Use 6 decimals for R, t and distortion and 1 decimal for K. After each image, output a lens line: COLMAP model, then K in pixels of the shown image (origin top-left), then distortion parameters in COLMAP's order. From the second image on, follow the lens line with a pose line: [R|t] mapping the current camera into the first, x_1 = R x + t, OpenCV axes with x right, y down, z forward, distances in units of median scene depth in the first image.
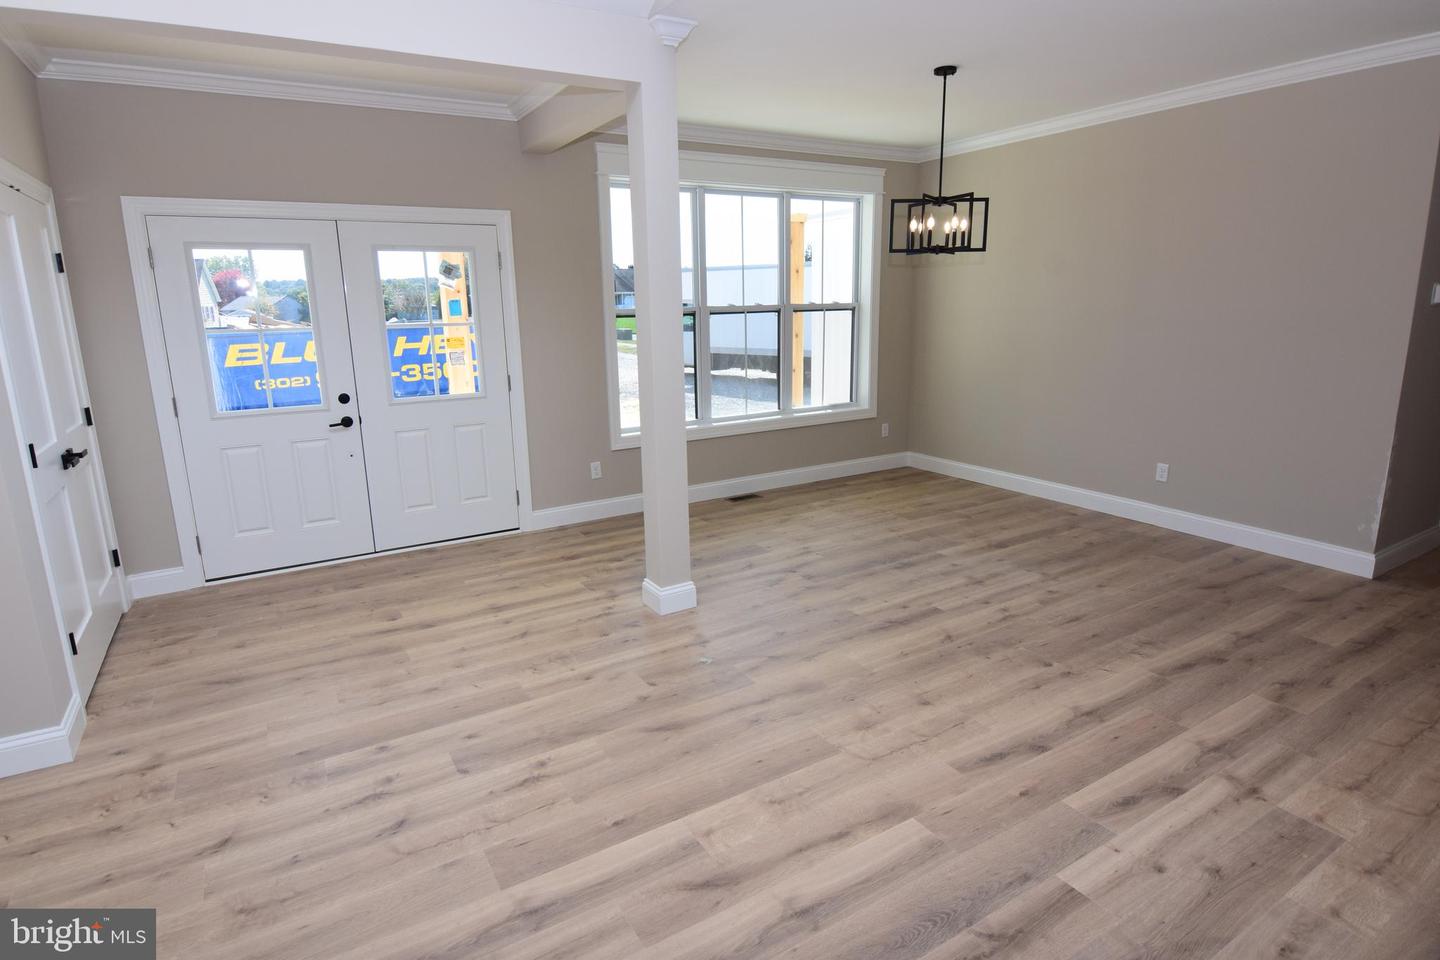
lens RADIAL K [[763.0, 0, 715.2], [0, 763.0, 469.9], [0, 0, 1]] dist [0.005933, -0.020540]
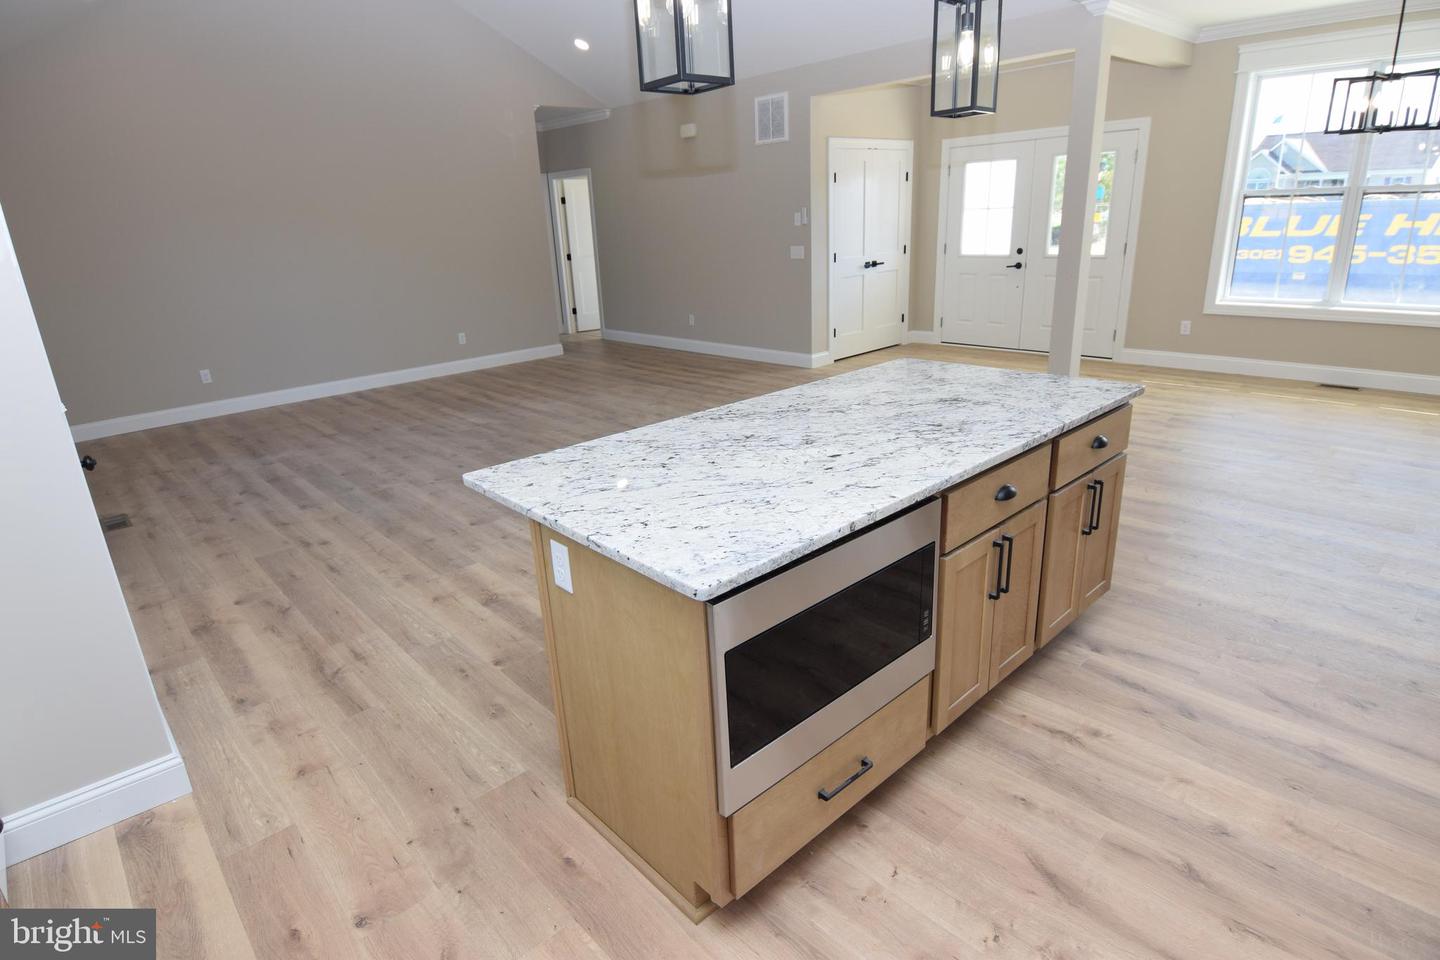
lens RADIAL K [[763.0, 0, 715.2], [0, 763.0, 469.9], [0, 0, 1]] dist [0.005933, -0.020540]
pose [[0.206614, 0.320522, -0.924433, 1.744662], [-0.169946, 0.942215, 0.288704, -0.018002], [0.963550, 0.097453, 0.249147, -0.020660]]
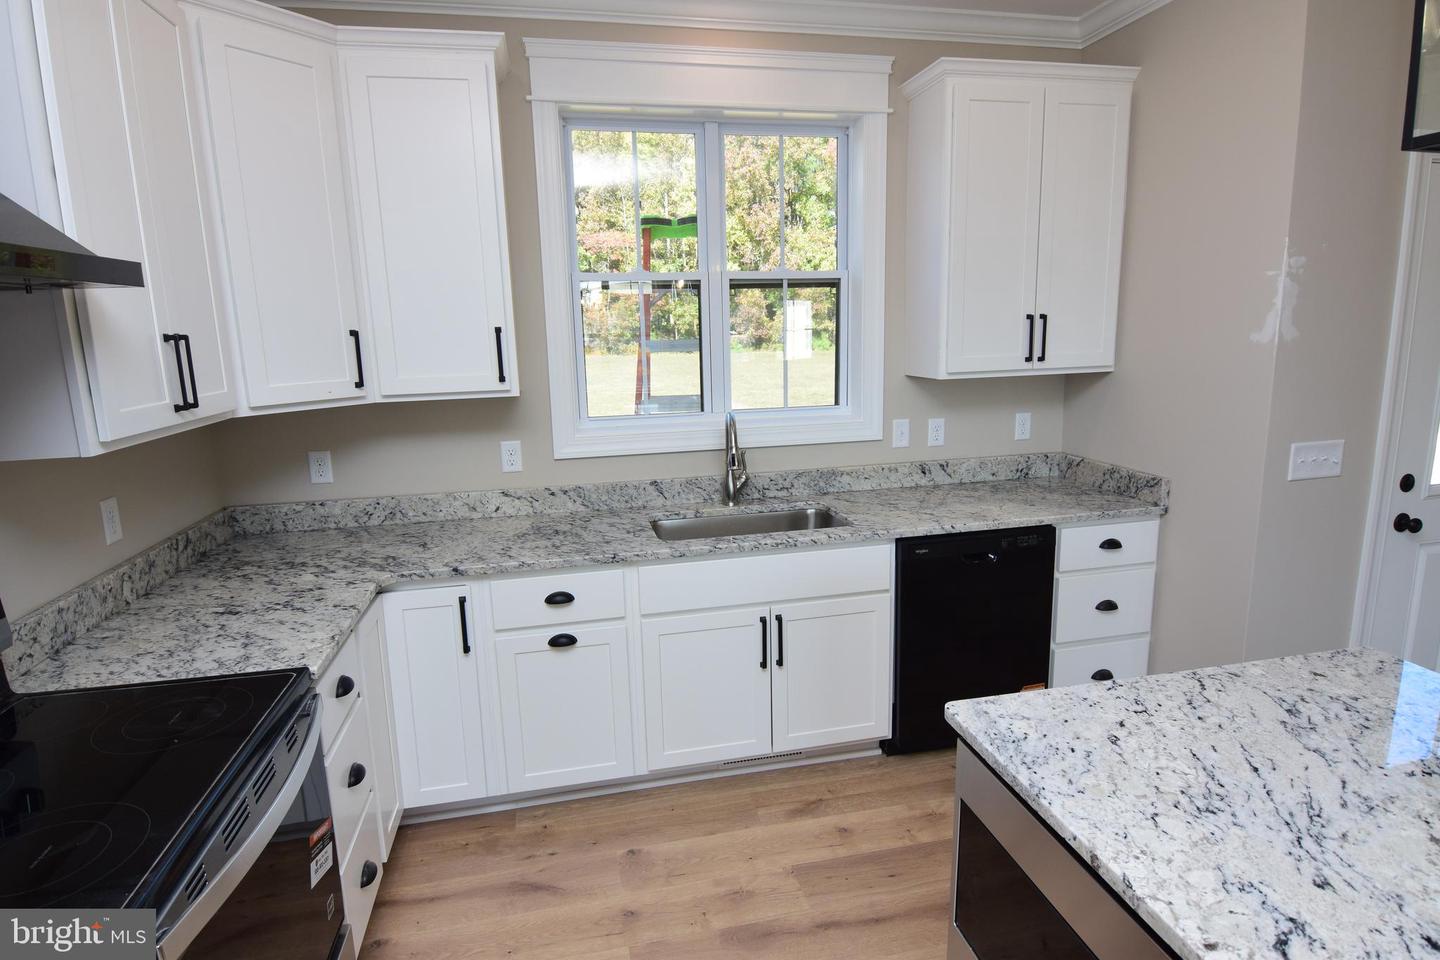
lens RADIAL K [[763.0, 0, 715.2], [0, 763.0, 469.9], [0, 0, 1]] dist [0.005933, -0.020540]
pose [[-0.945336, -0.012933, 0.325840, 1.302761], [0.116669, 0.919661, 0.374984, -0.154180], [-0.304512, 0.392501, -0.867880, 0.519264]]
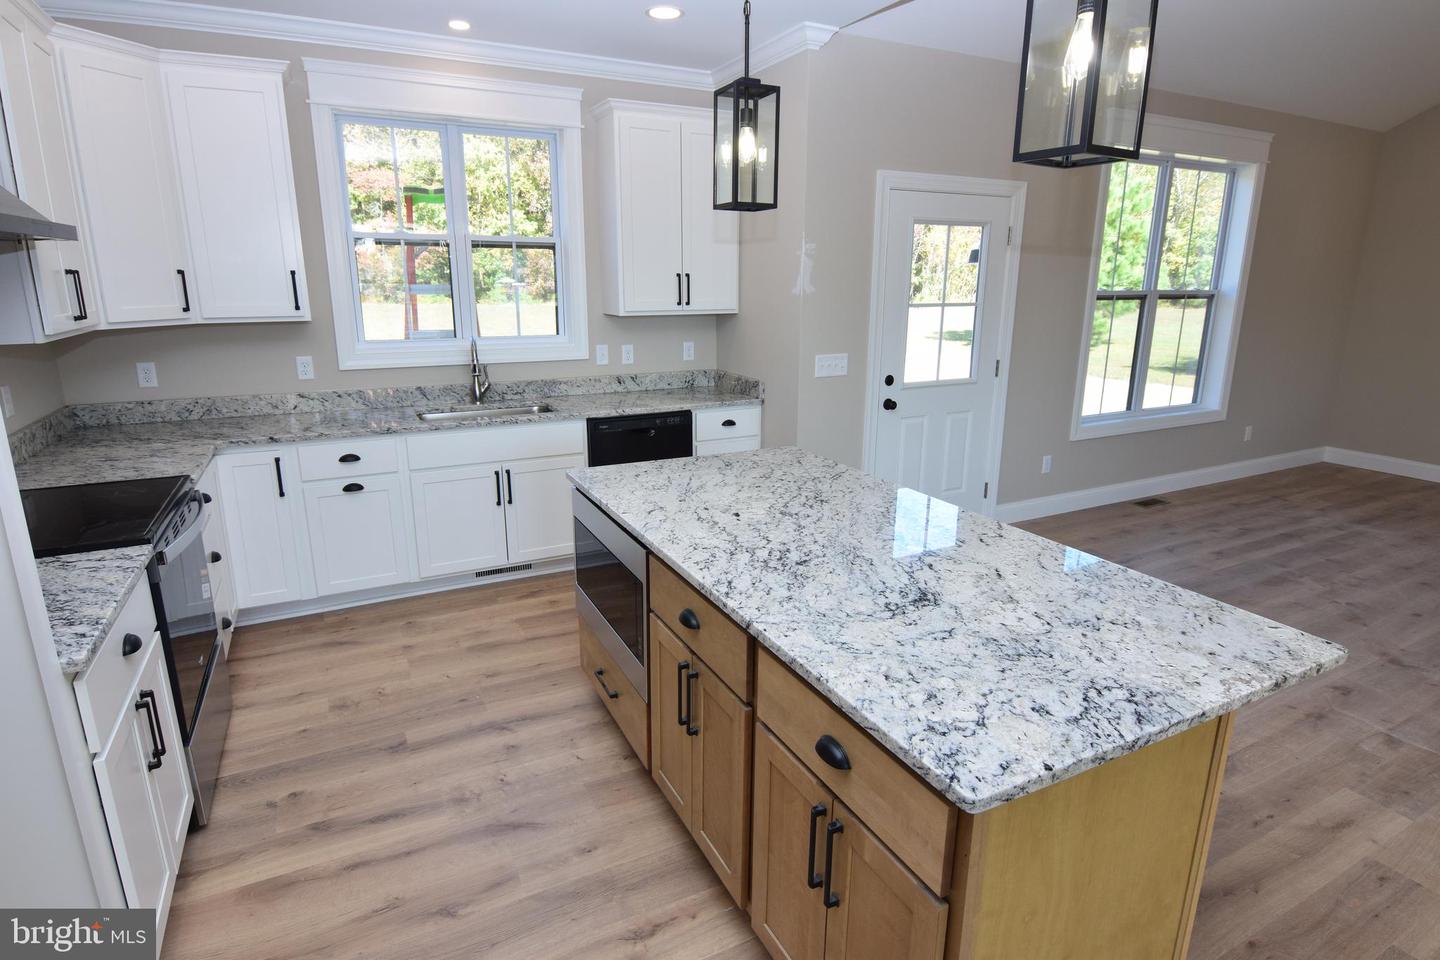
lens RADIAL K [[763.0, 0, 715.2], [0, 763.0, 469.9], [0, 0, 1]] dist [0.005933, -0.020540]
pose [[-0.997507, 0.001416, 0.070555, 1.057531], [0.032951, 0.893463, 0.447927, -0.247511], [-0.062404, 0.449135, -0.891282, 0.973183]]
